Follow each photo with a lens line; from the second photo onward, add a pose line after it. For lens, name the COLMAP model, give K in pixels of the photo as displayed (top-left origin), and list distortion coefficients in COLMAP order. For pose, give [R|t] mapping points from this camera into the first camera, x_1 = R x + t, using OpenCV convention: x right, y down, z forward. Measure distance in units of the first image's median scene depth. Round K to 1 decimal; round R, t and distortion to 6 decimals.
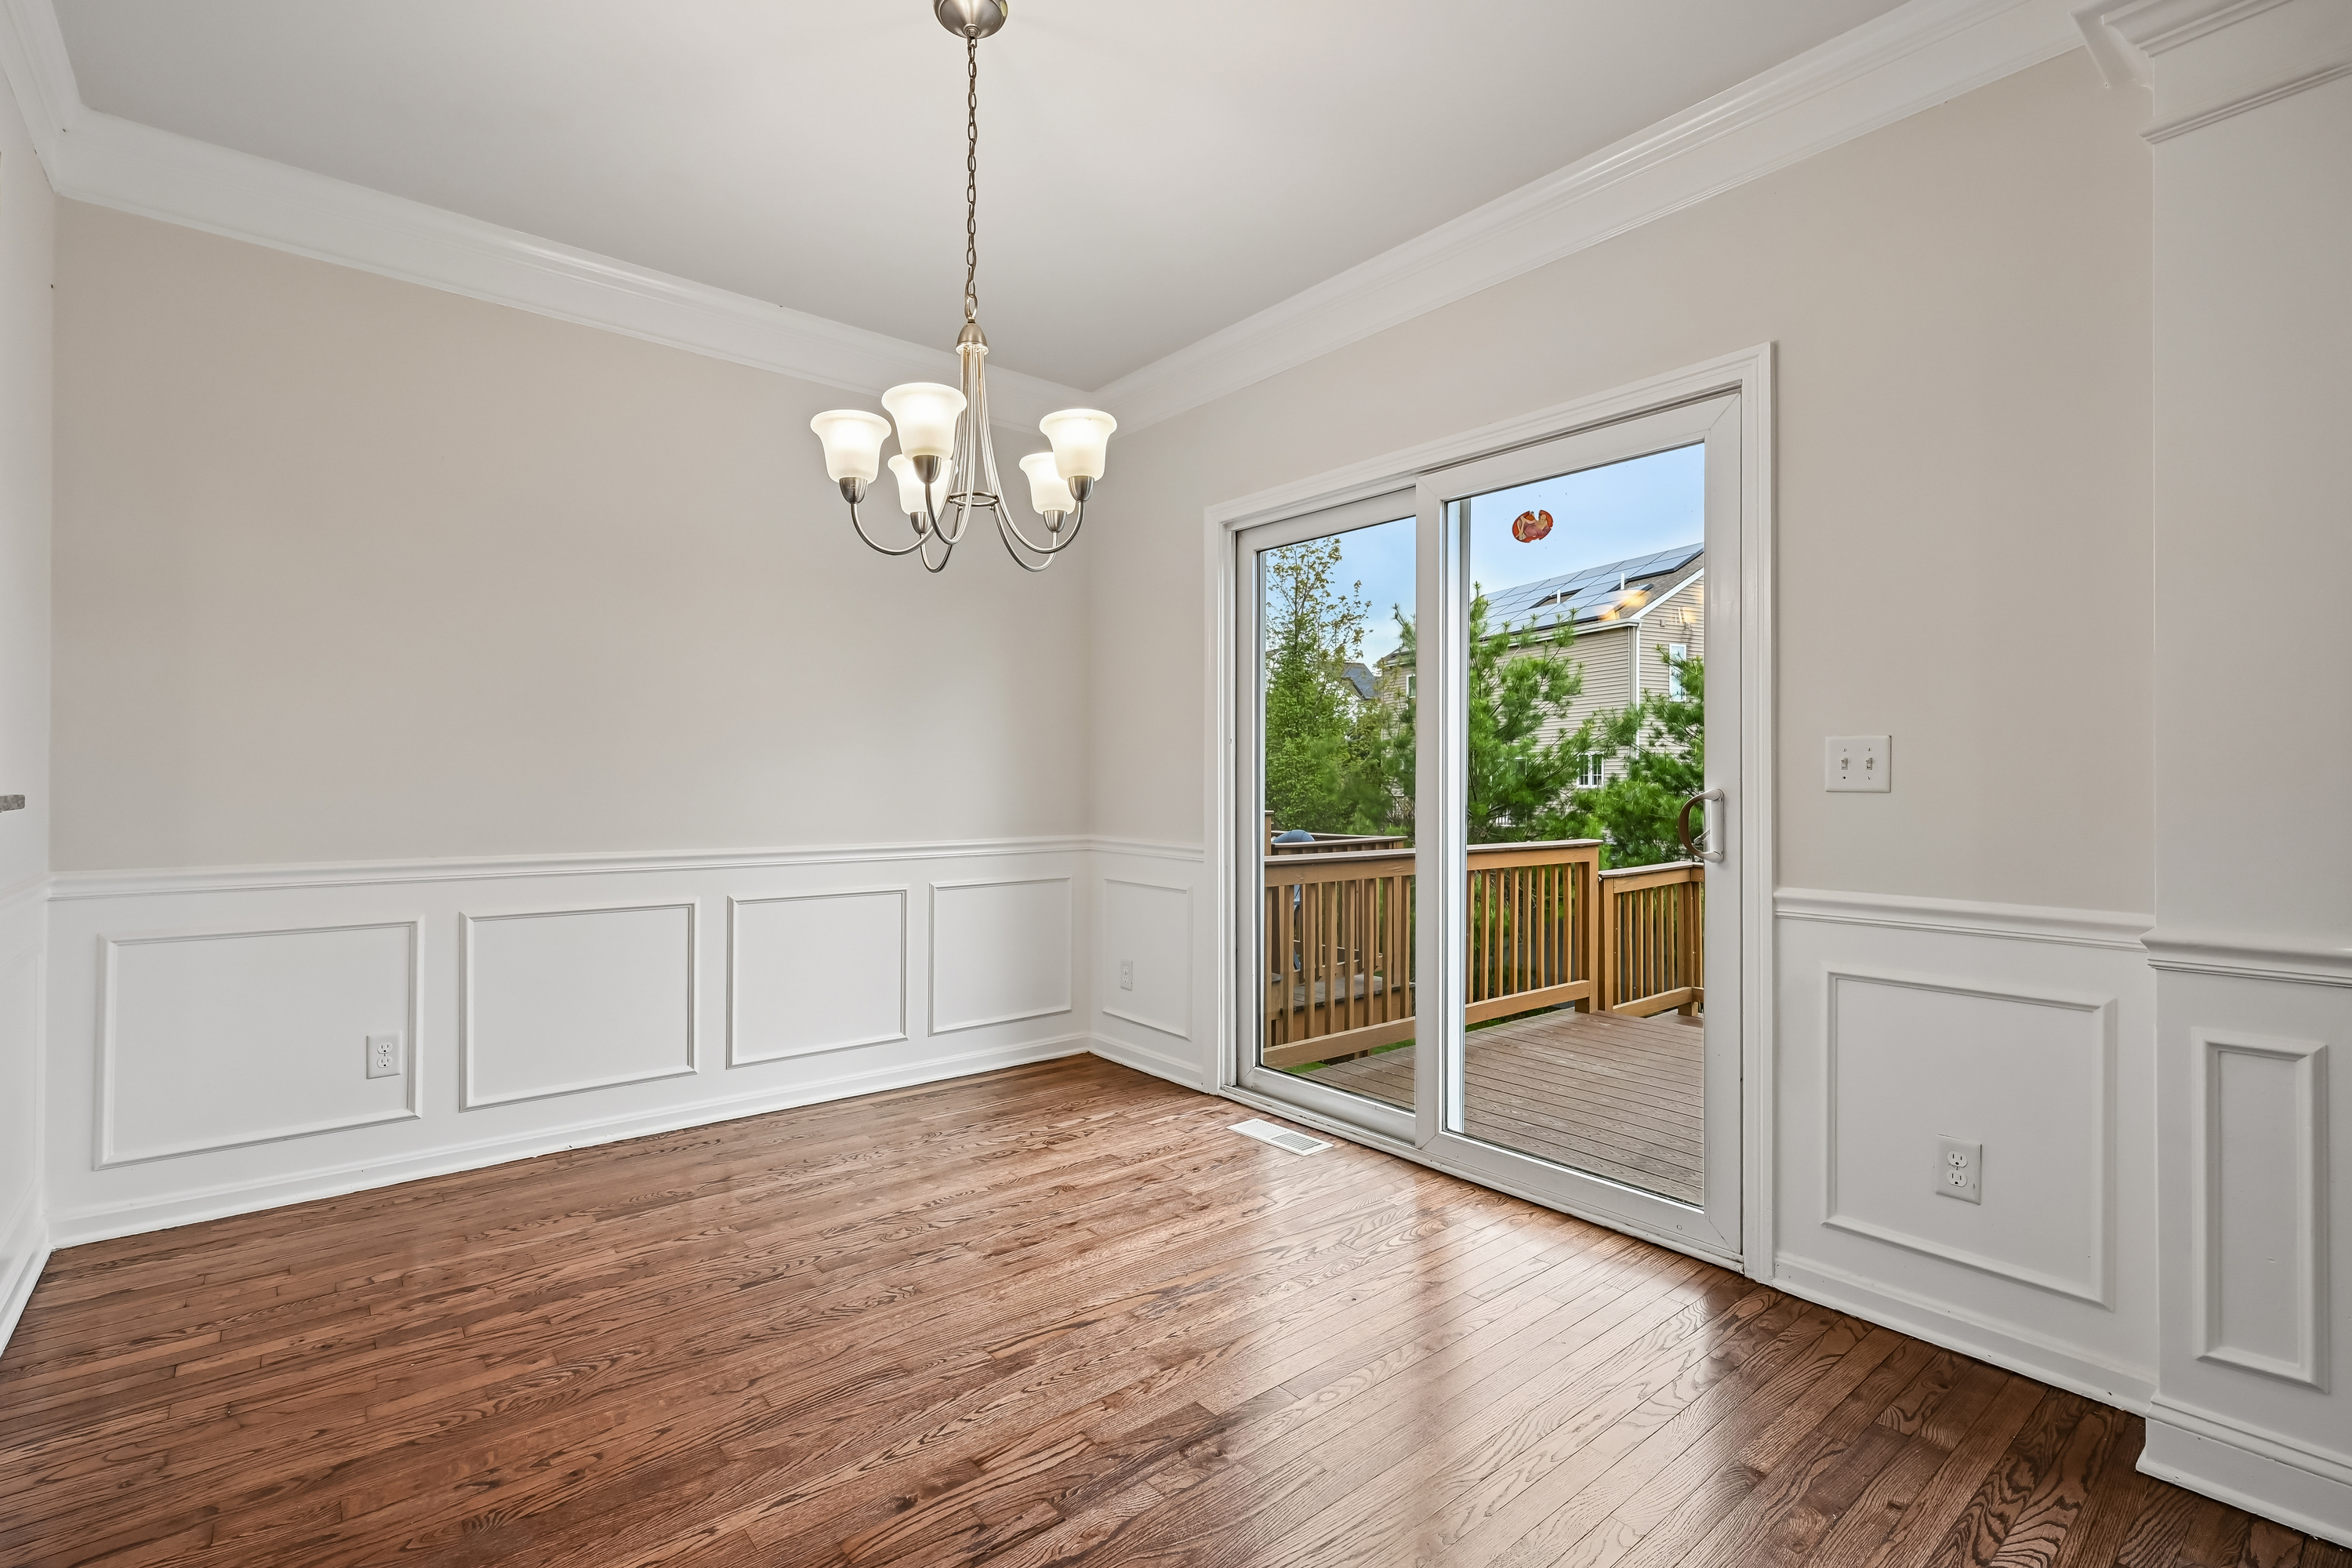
lens RADIAL K [[1061.0, 0, 1164.9], [0, 1061.0, 760.9], [0, 0, 1]] dist [0.001338, 0.000287]
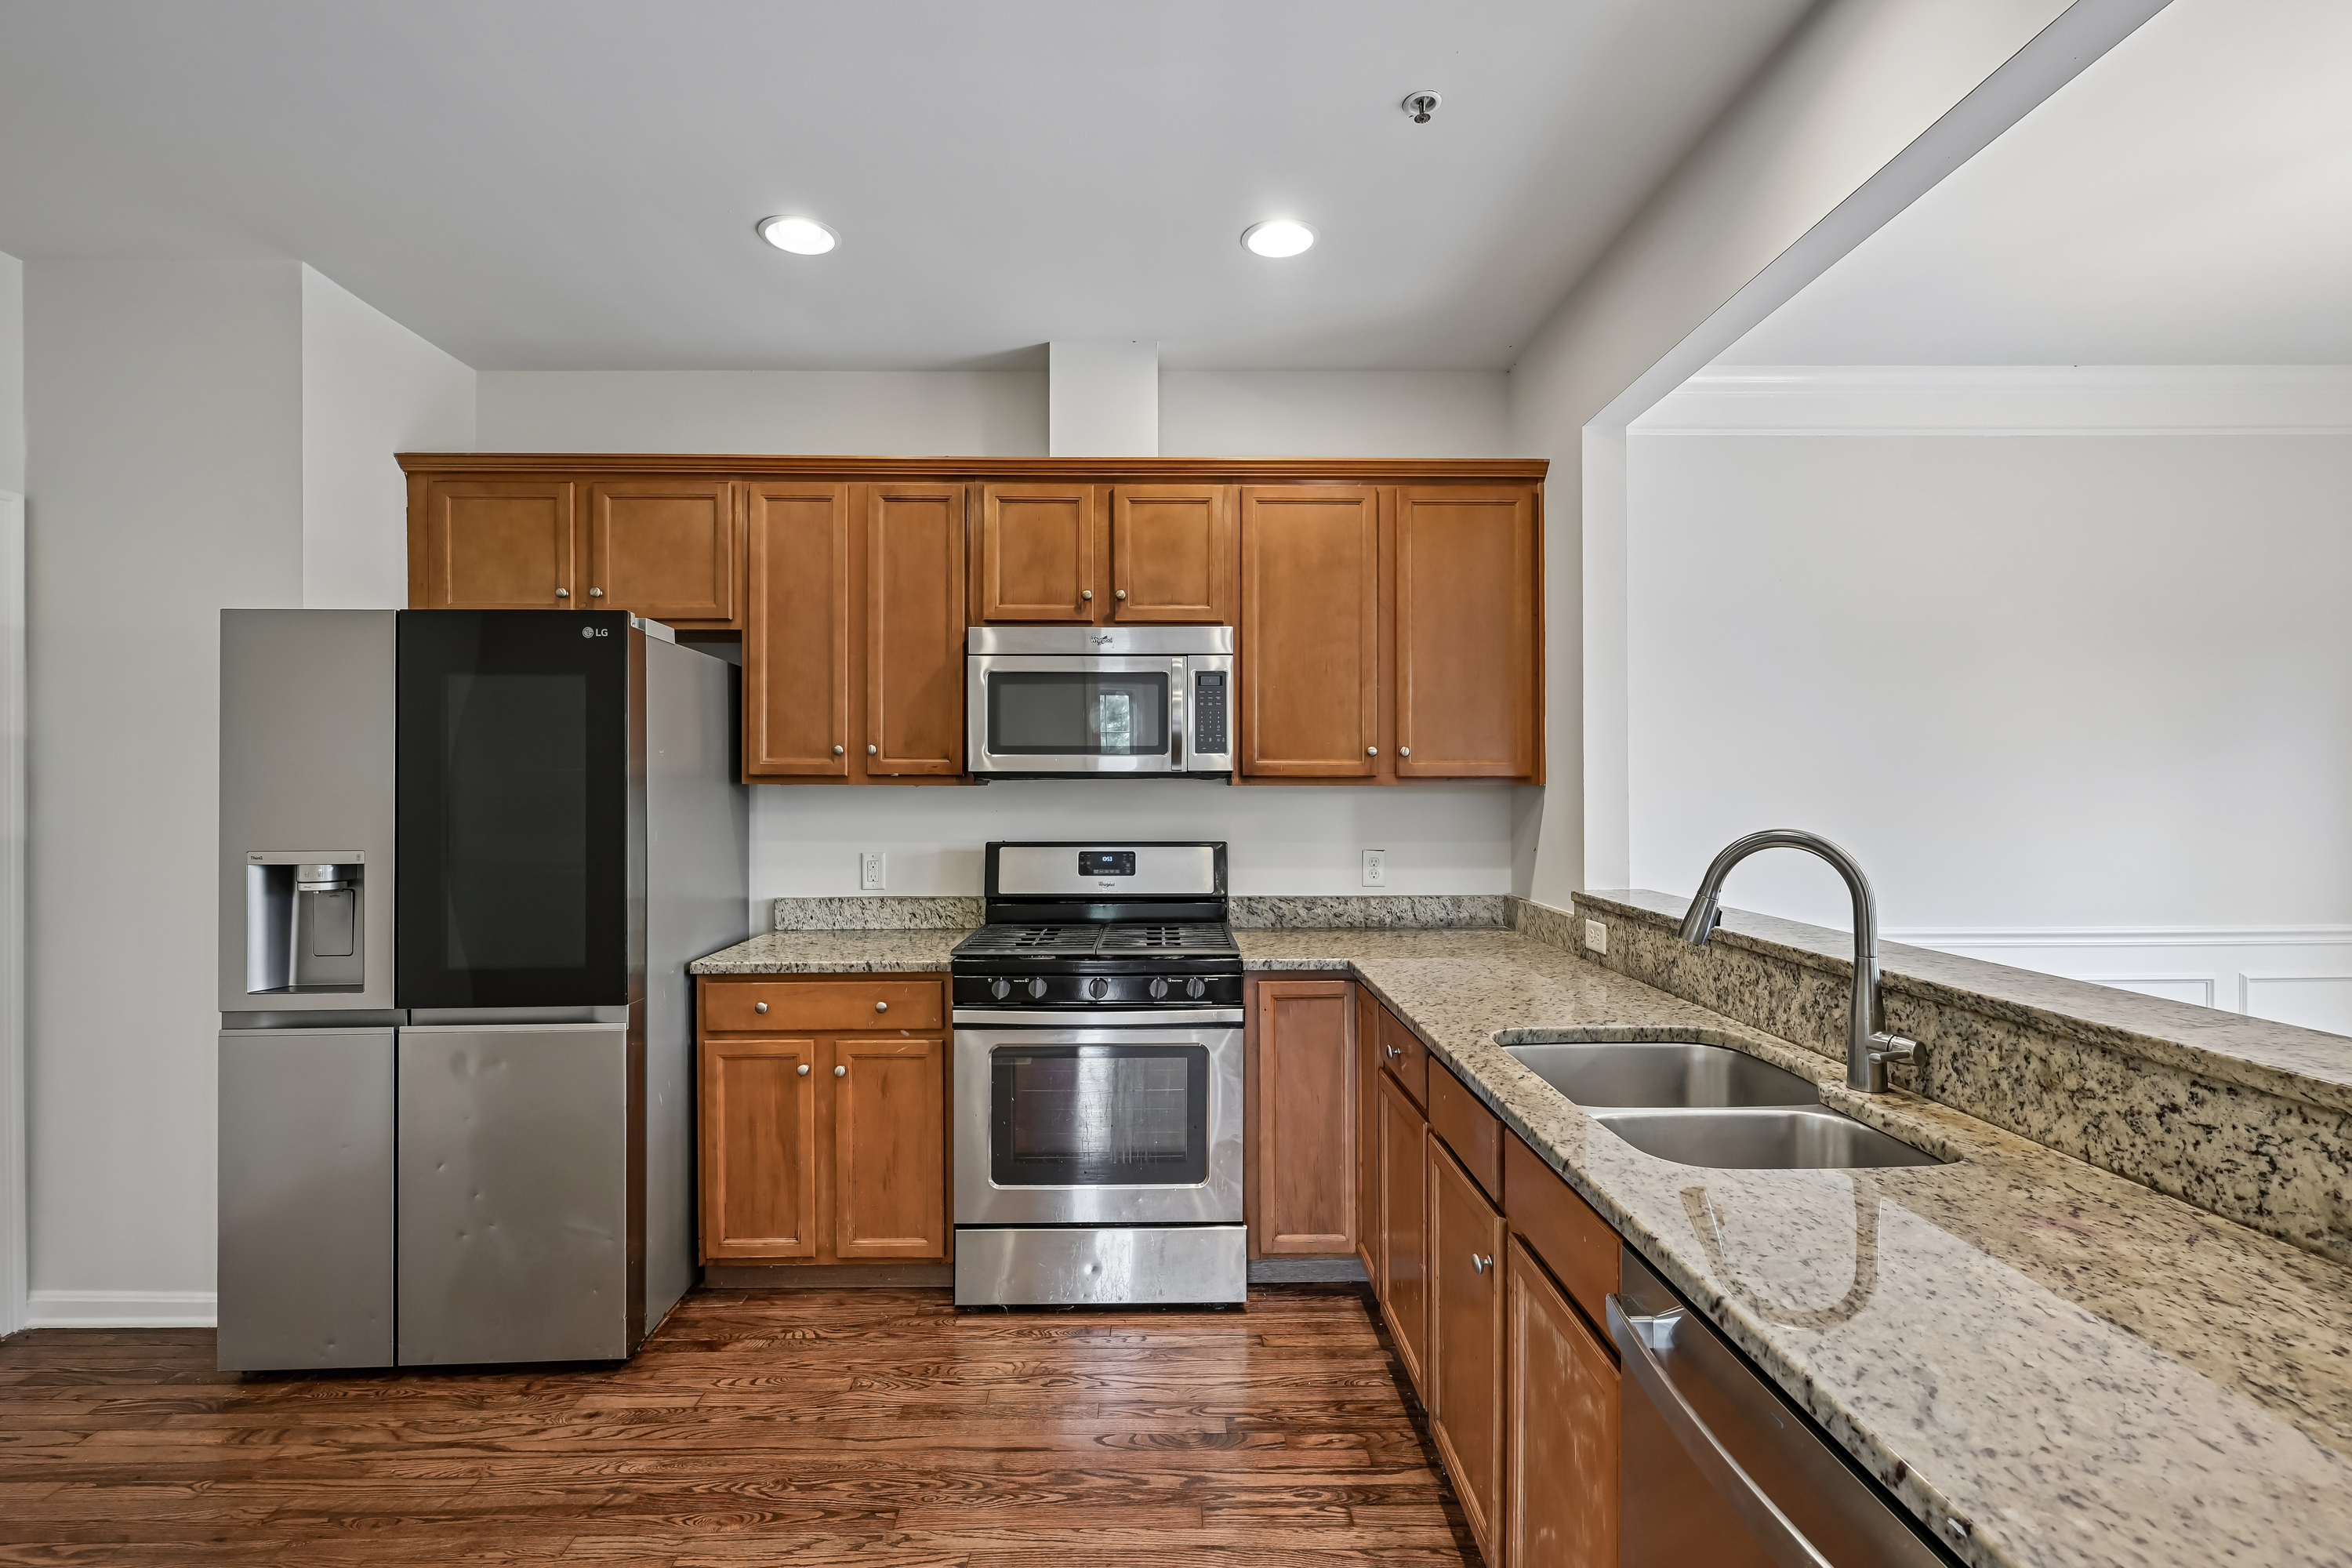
lens RADIAL K [[1061.0, 0, 1175.2], [0, 1061.0, 789.5], [0, 0, 1]] dist [0.001338, 0.000287]
pose [[0.782319, -0.006755, -0.622841, -0.416036], [0.019644, 0.999711, 0.013832, -0.076288], [0.622568, -0.023056, 0.782226, -0.270219]]
